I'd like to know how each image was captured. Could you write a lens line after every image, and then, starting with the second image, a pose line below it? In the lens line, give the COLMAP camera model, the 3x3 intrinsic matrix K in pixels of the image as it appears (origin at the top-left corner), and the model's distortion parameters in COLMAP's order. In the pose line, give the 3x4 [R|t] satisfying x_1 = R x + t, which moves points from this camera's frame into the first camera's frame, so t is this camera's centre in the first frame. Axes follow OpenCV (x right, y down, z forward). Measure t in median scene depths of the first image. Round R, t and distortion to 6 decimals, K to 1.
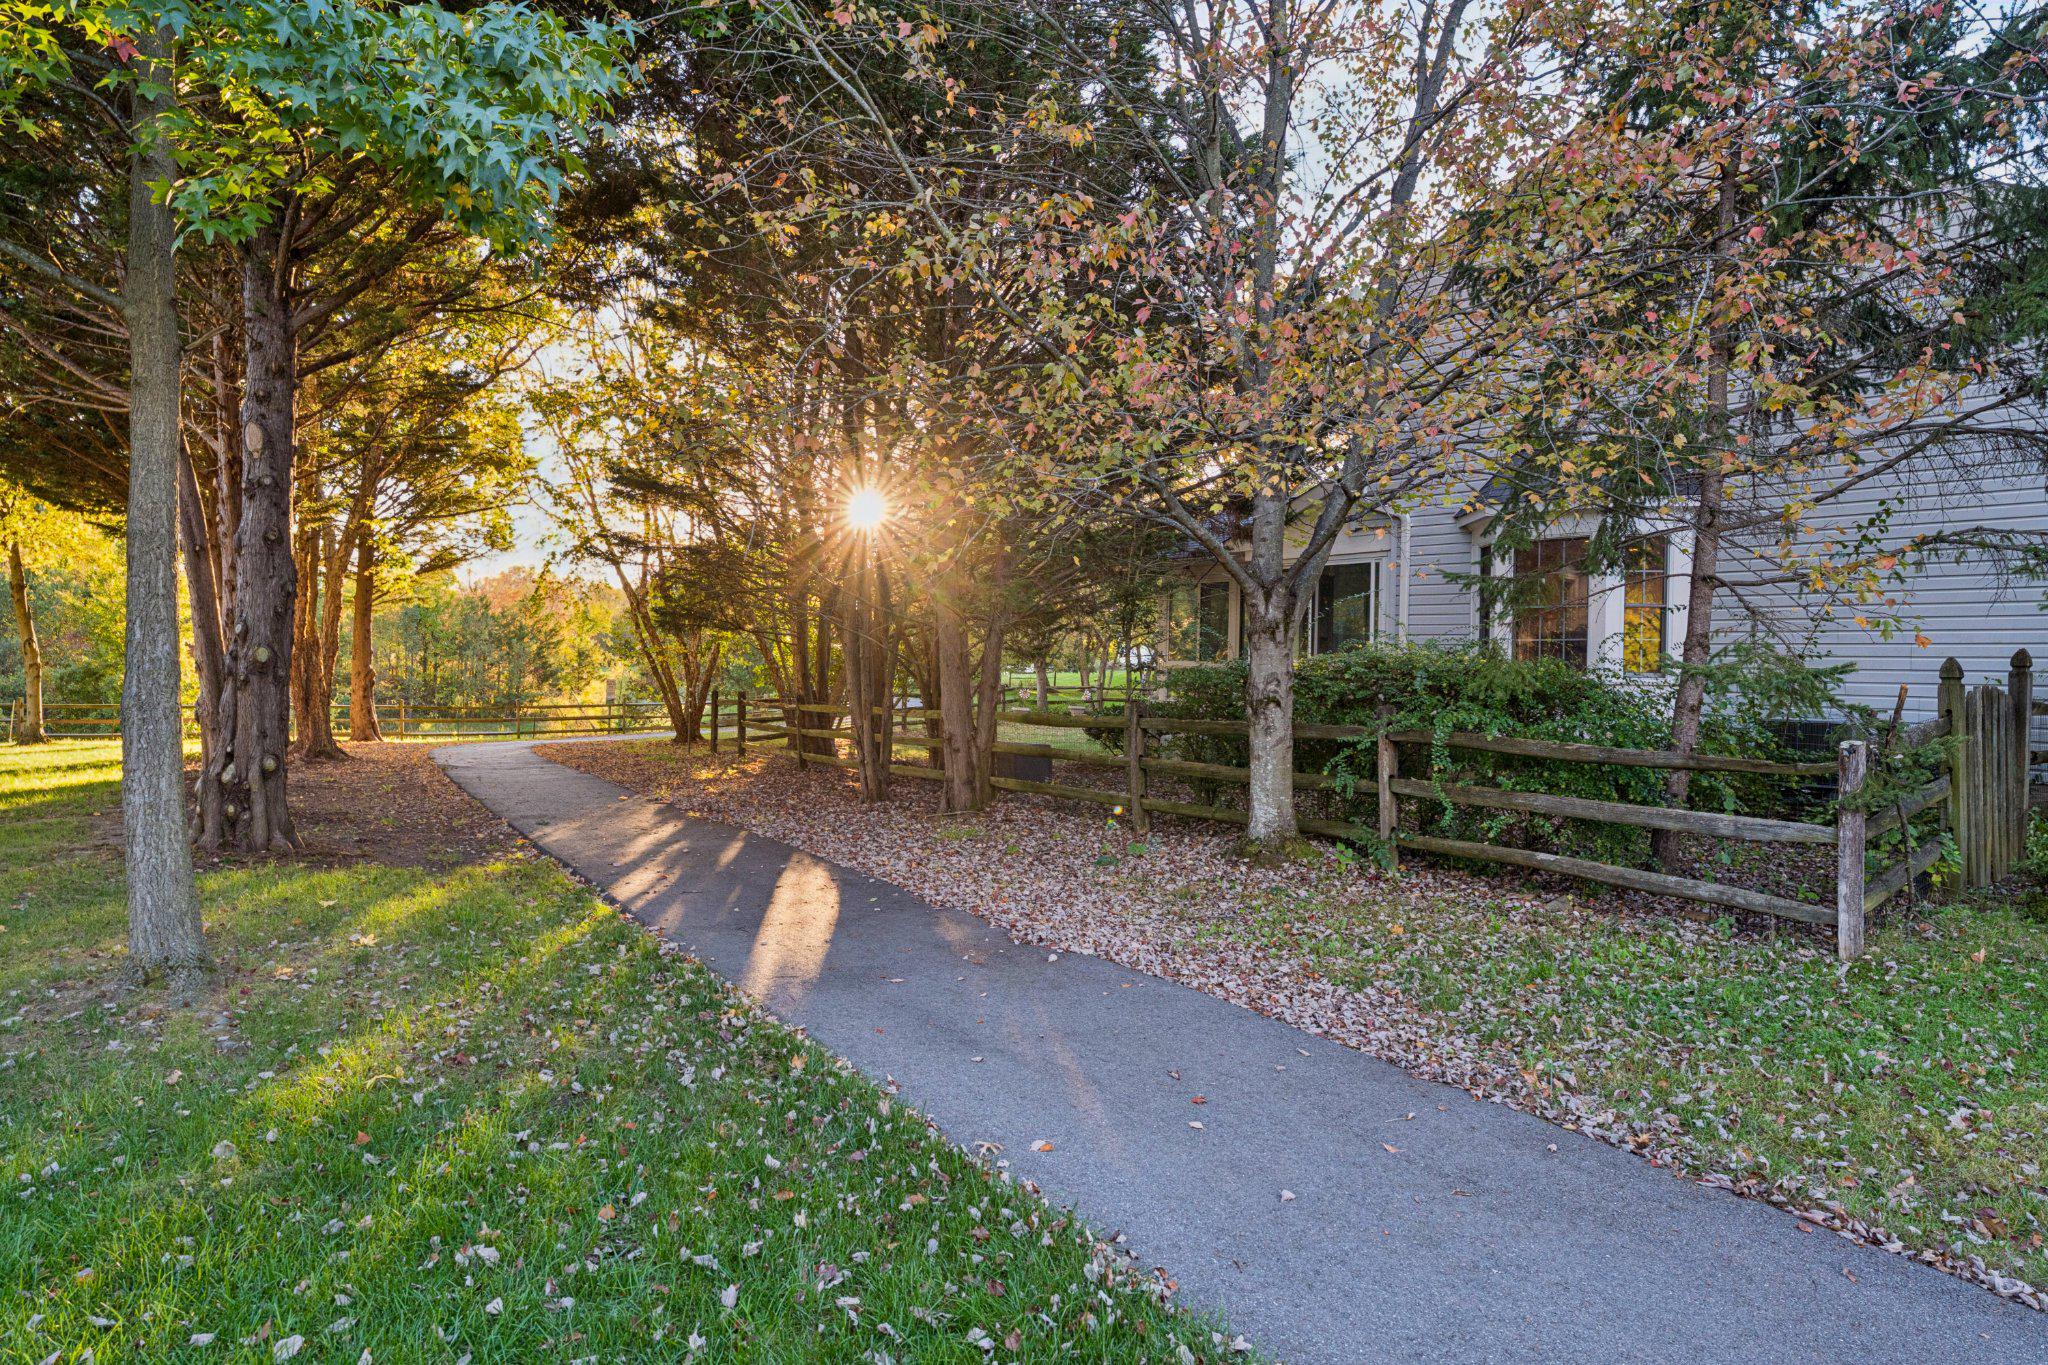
lens RADIAL K [[1154.1, 0, 1020.1], [0, 1154.1, 669.3], [0, 0, 1]] dist [0.002145, 0.000620]
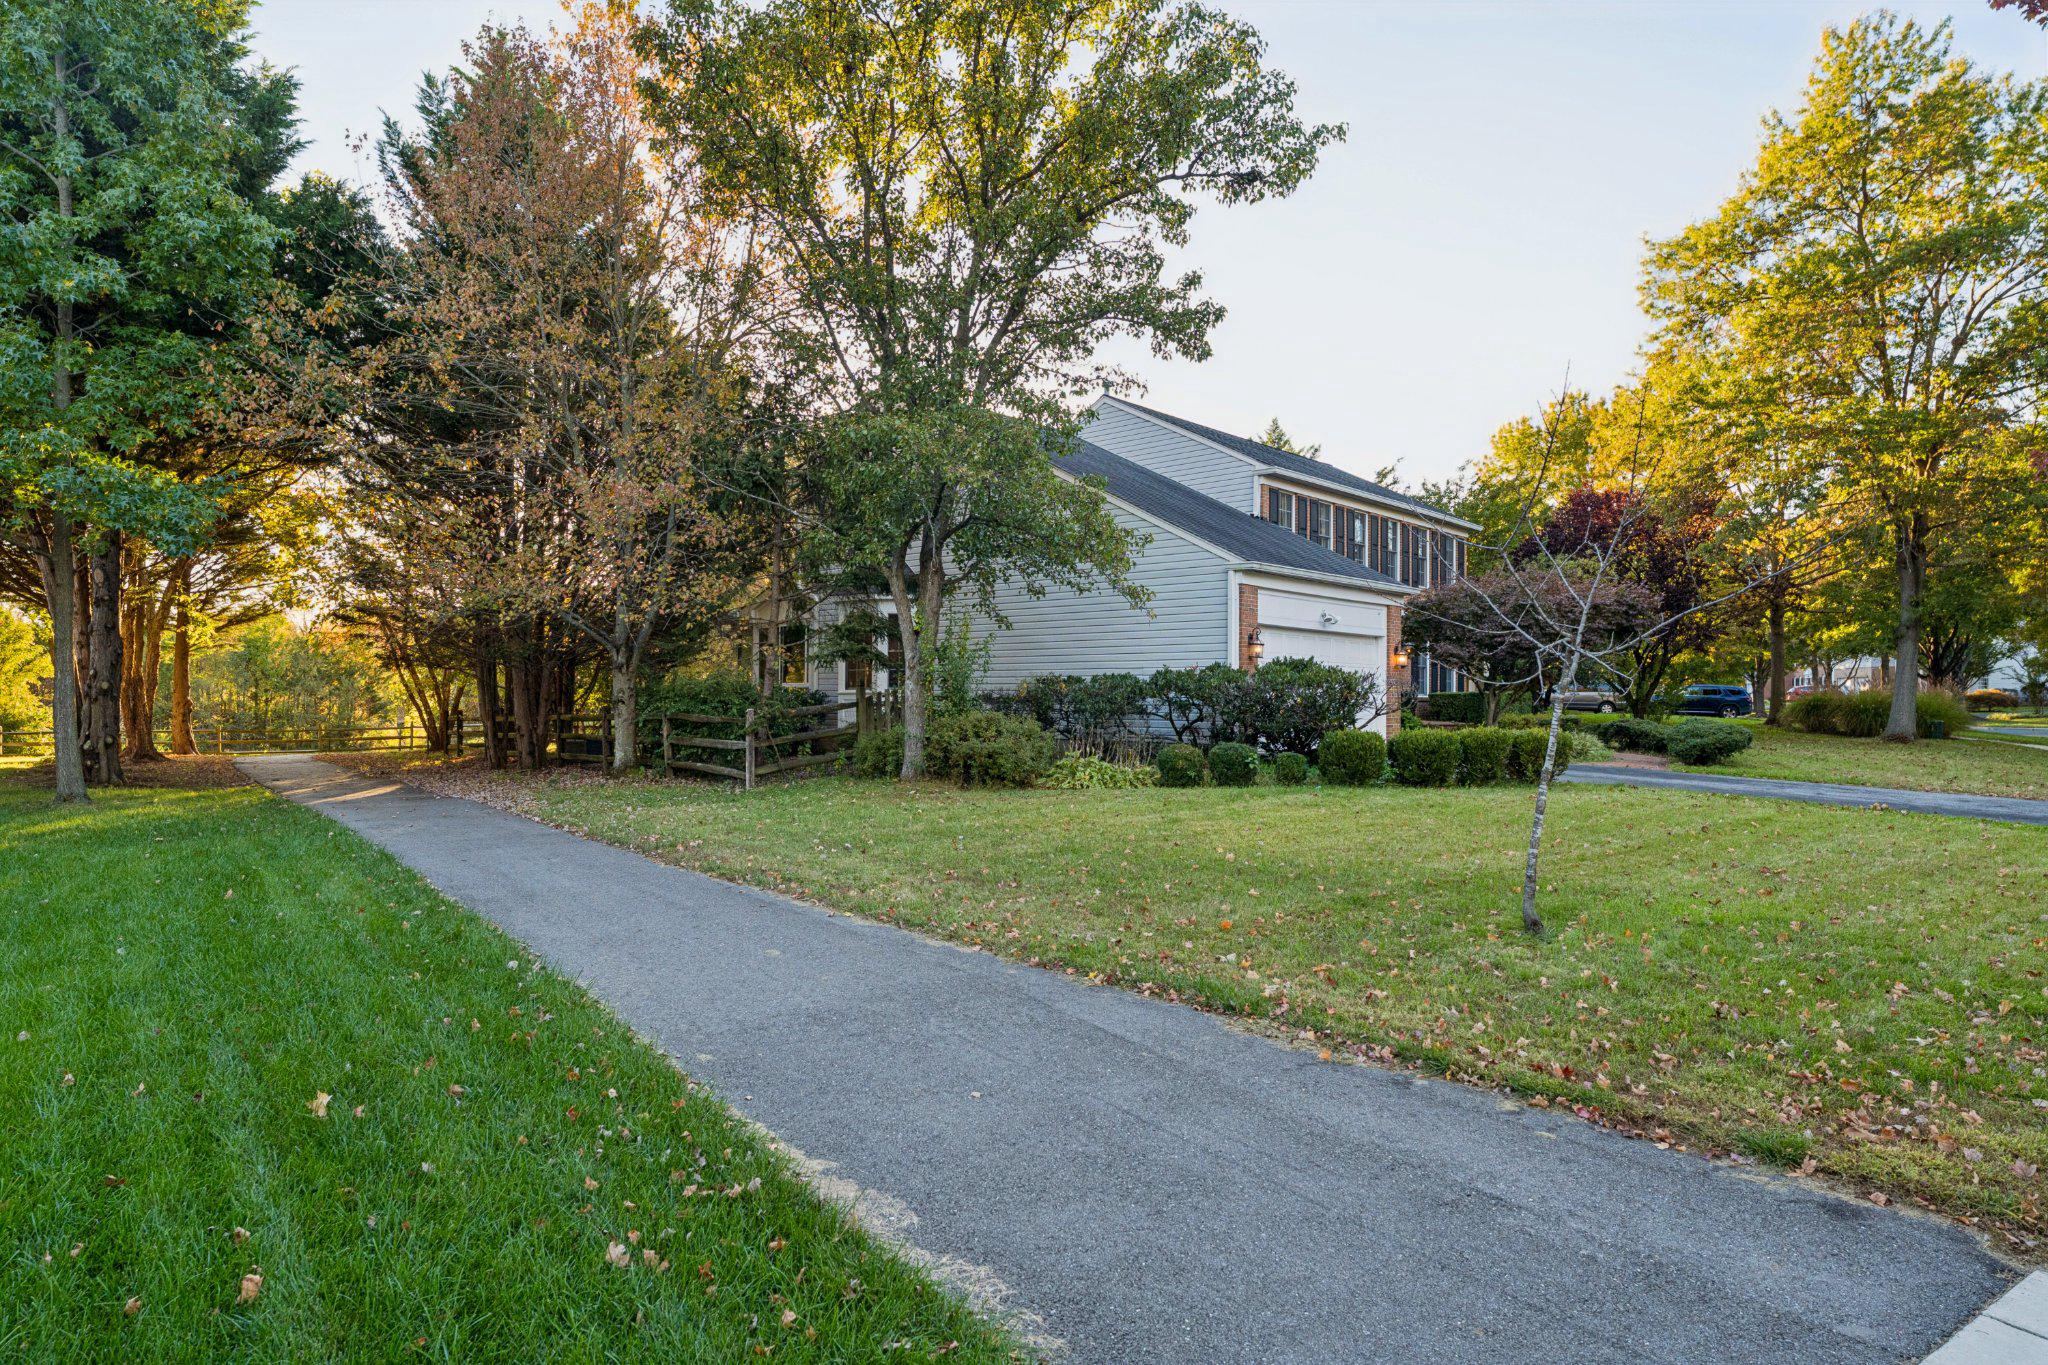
lens RADIAL K [[1154.1, 0, 1028.3], [0, 1154.1, 693.1], [0, 0, 1]] dist [0.002145, 0.000620]
pose [[0.994927, -0.013068, 0.099750, 0.319765], [0.013549, 0.999900, -0.004142, 0.013307], [-0.099686, 0.005472, 0.995004, -0.500568]]
